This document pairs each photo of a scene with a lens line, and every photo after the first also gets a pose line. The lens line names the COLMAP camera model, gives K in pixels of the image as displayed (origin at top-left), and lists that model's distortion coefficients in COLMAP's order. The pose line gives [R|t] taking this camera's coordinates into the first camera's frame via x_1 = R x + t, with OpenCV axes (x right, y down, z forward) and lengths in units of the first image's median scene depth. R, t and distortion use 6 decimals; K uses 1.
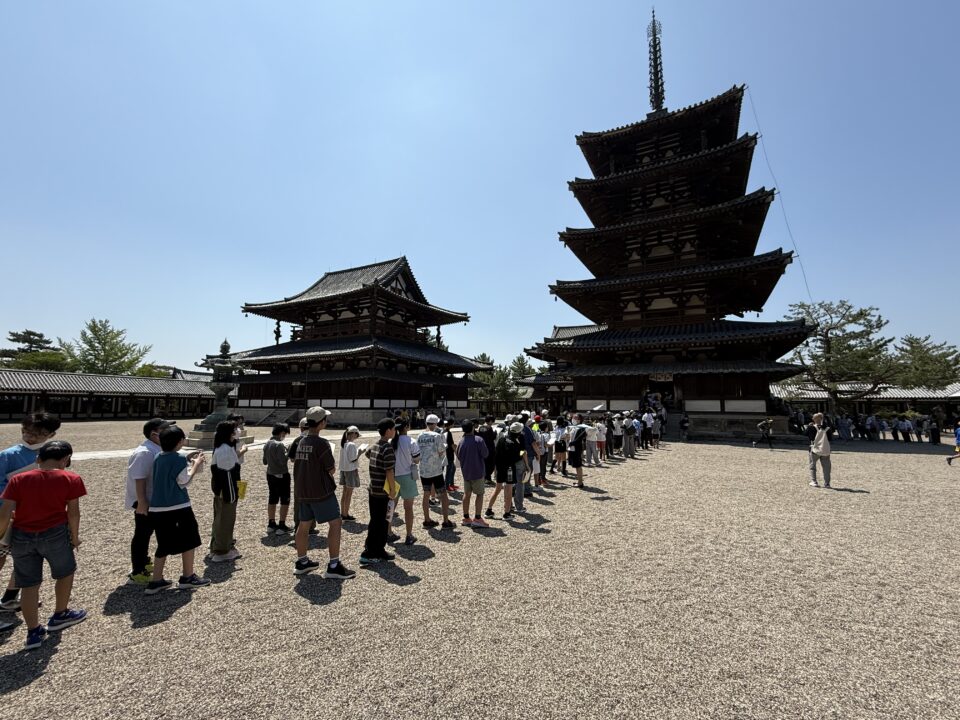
lens RADIAL K [[414.3, 0, 480.0], [0, 414.3, 360.0], [0, 0, 1]] dist [0.003667, 0.000205]
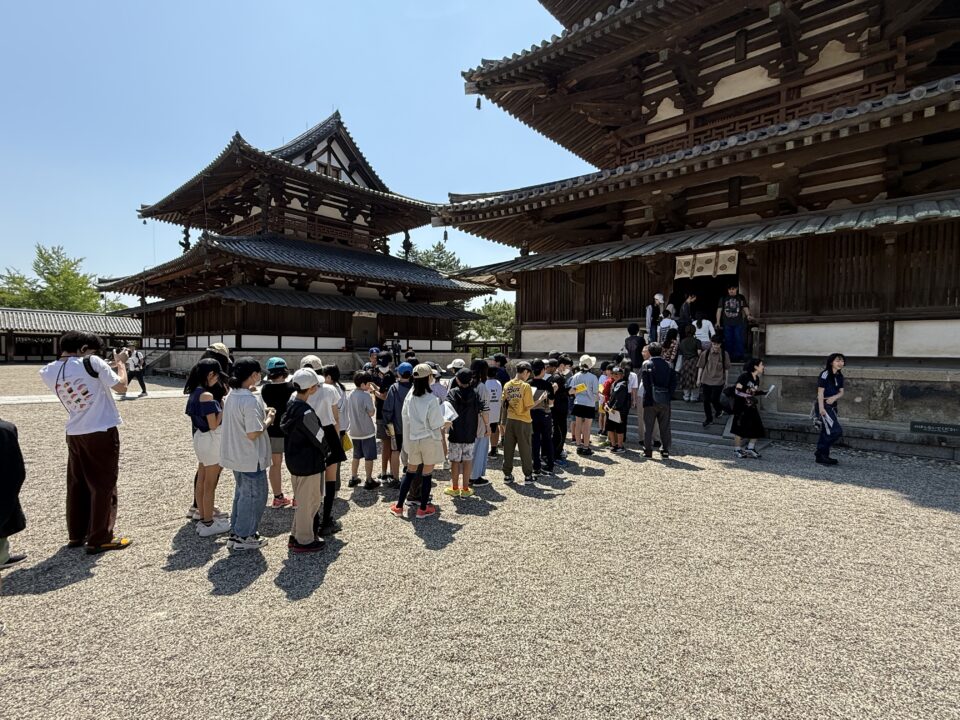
lens RADIAL K [[470.1, 0, 480.0], [0, 470.1, 360.0], [0, 0, 1]] dist [0.000524, -0.000462]
pose [[0.973635, 0.008002, -0.227972, 0.206899], [0.021154, 0.991911, 0.125163, 0.042561], [0.227129, -0.126686, 0.965589, 0.328476]]
